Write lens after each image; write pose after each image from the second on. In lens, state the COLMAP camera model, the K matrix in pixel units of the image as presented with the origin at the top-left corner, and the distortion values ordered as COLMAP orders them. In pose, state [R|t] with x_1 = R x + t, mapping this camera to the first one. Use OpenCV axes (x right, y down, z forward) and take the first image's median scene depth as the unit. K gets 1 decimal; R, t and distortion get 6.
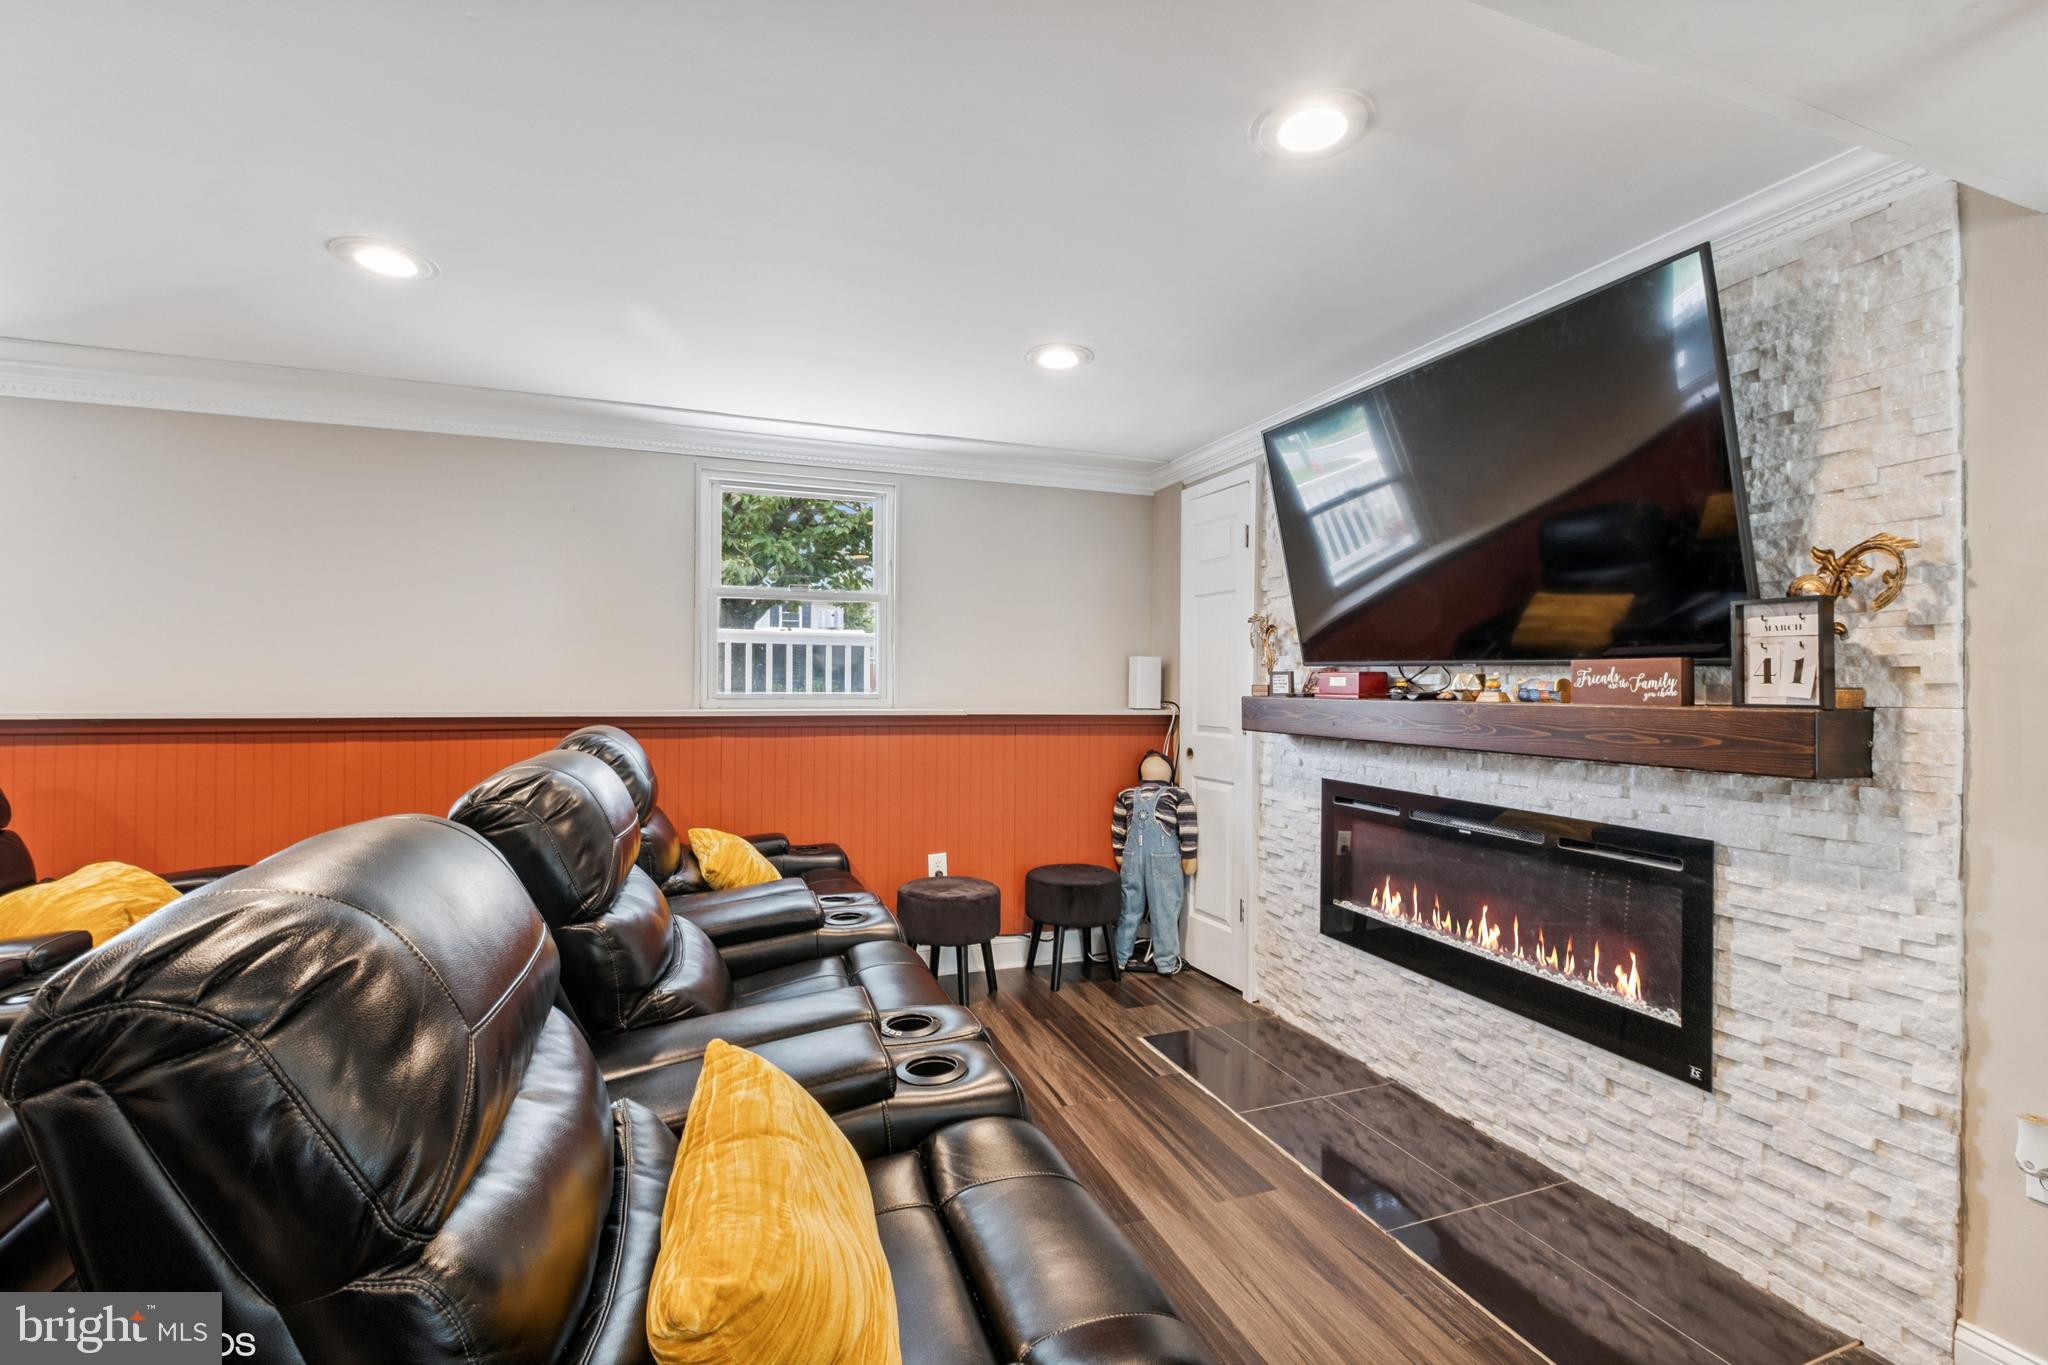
lens RADIAL K [[895.0, 0, 1027.9], [0, 895.0, 680.3], [0, 0, 1]] dist [0.000315, -0.000727]
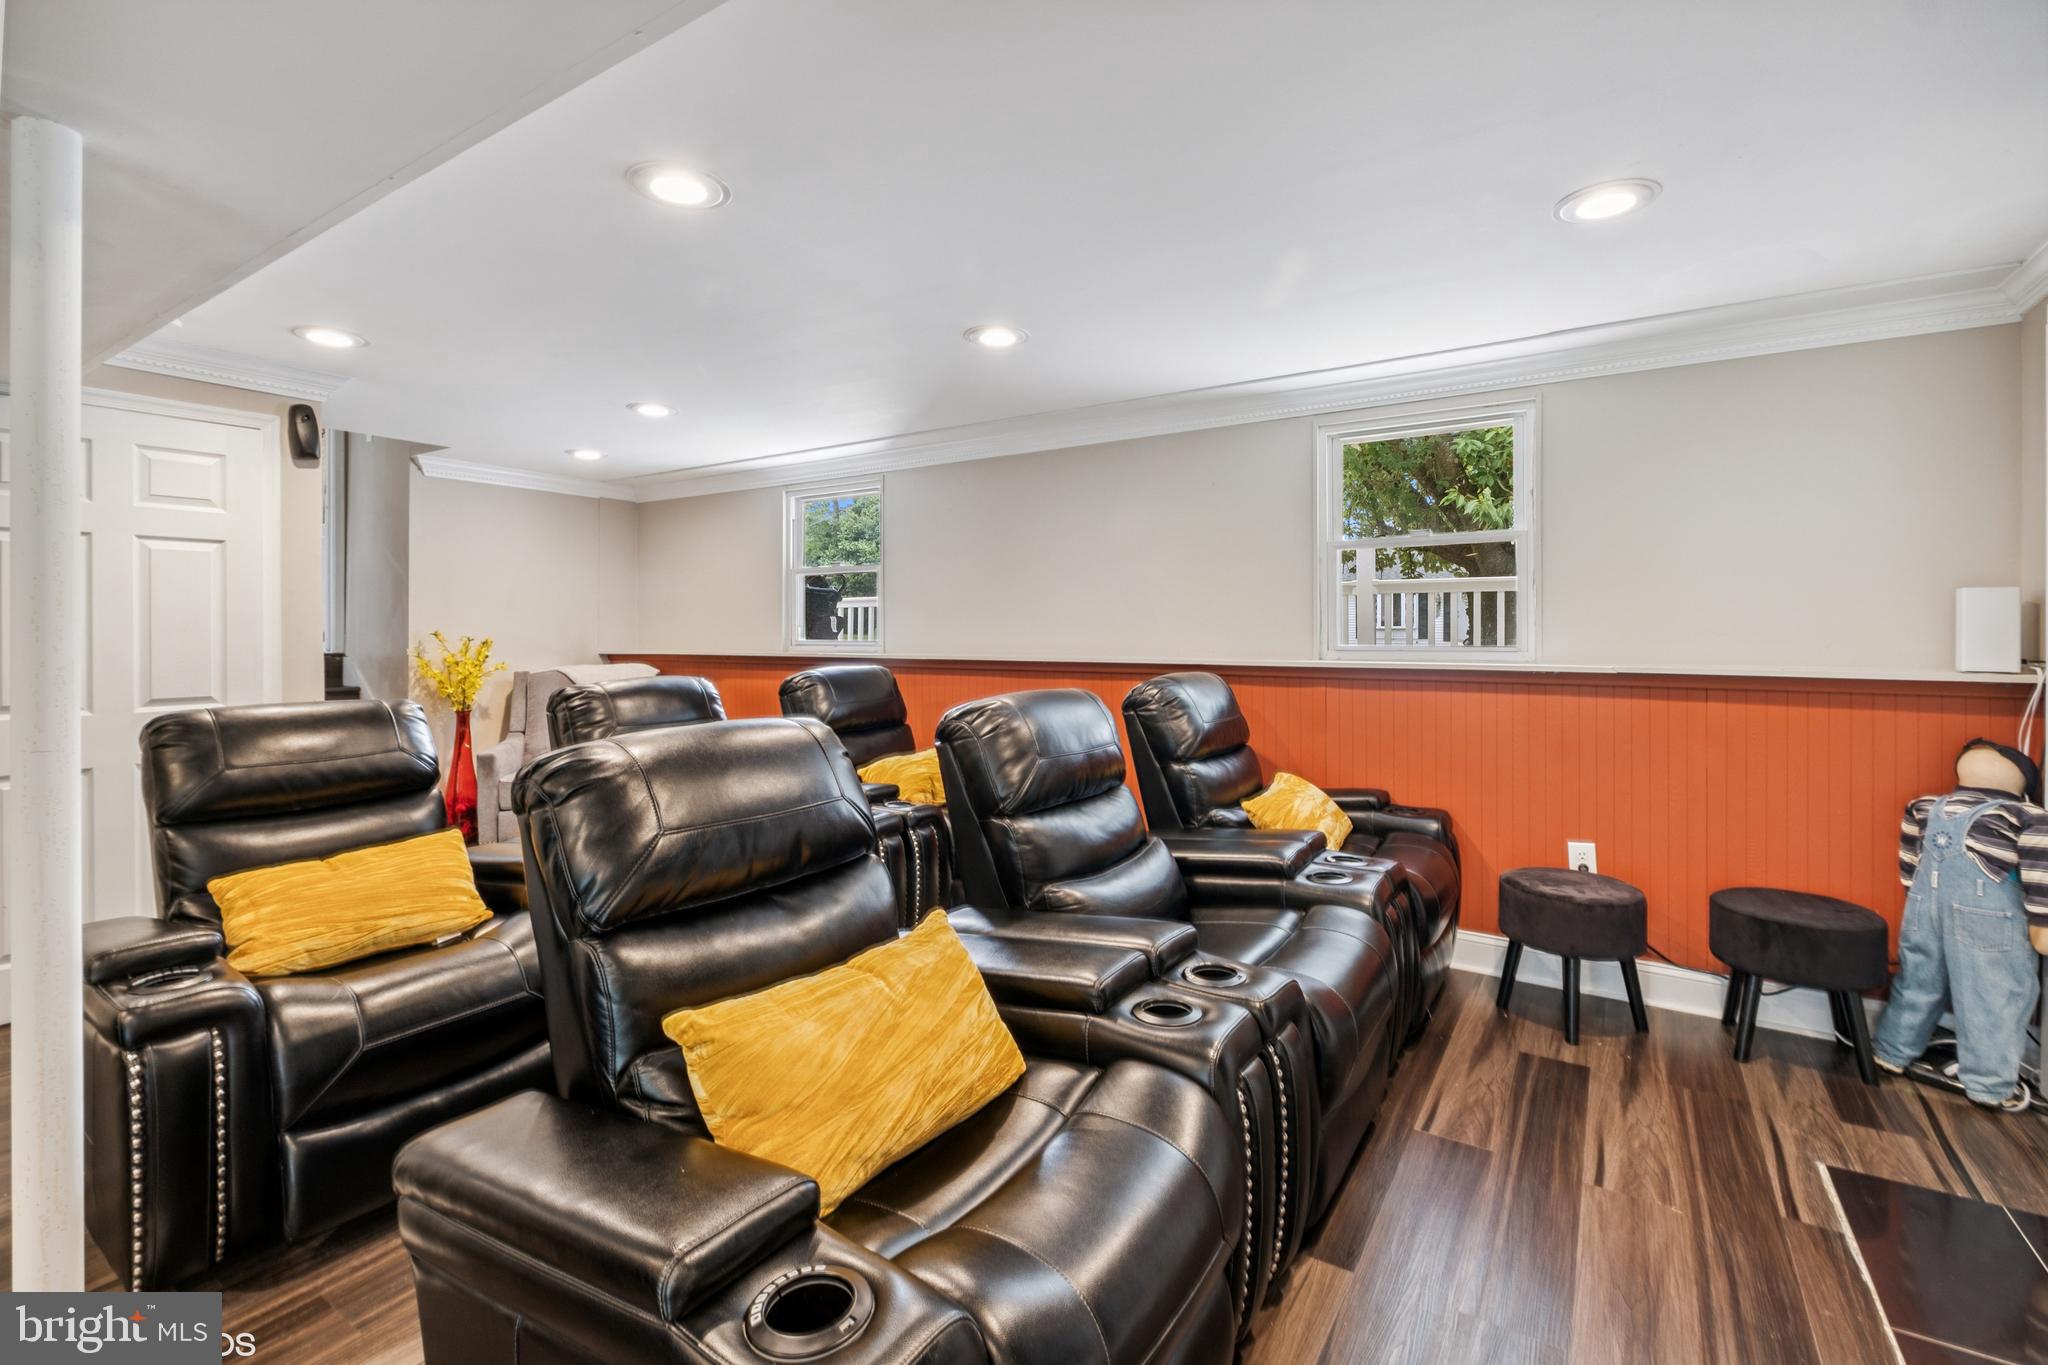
lens RADIAL K [[910.5, 0, 1038.8], [0, 910.5, 643.8], [0, 0, 1]] dist [0.000249, -0.000678]
pose [[0.596837, 0.000707, -0.802362, 0.356401], [0.007925, 0.999946, 0.006776, 0.004345], [0.802324, -0.010403, 0.596799, 0.148656]]
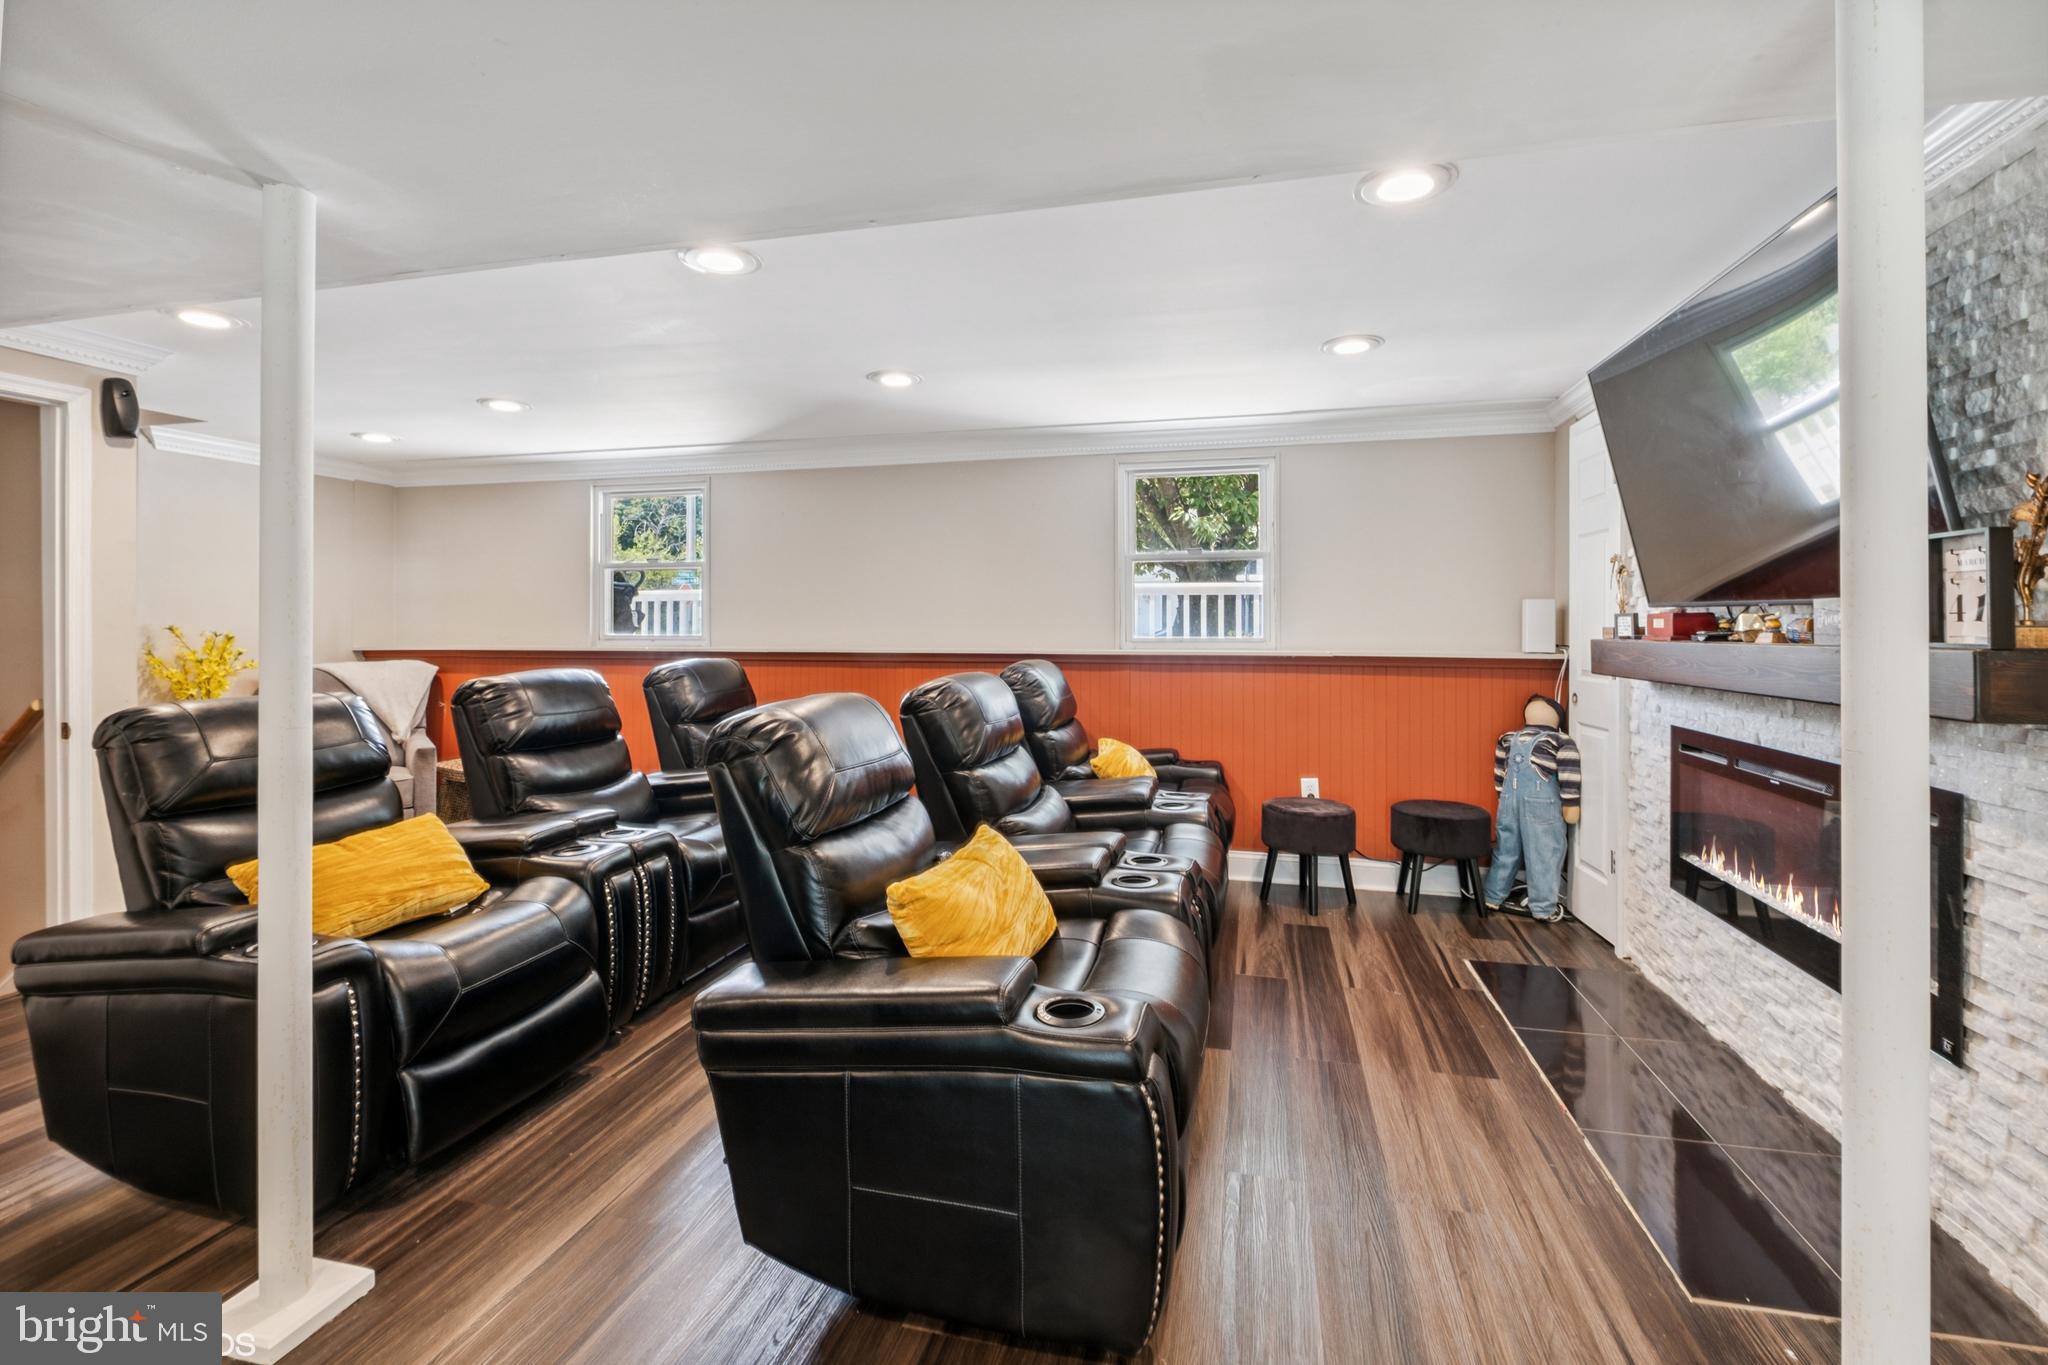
lens RADIAL K [[925.6, 0, 1024.0], [0, 925.6, 637.9], [0, 0, 1]] dist [0.012191, 0.000006]
pose [[0.823503, -0.001696, -0.567310, 0.355913], [0.008502, 0.999920, 0.009352, 0.001839], [0.567249, -0.012525, 0.823451, -0.226361]]
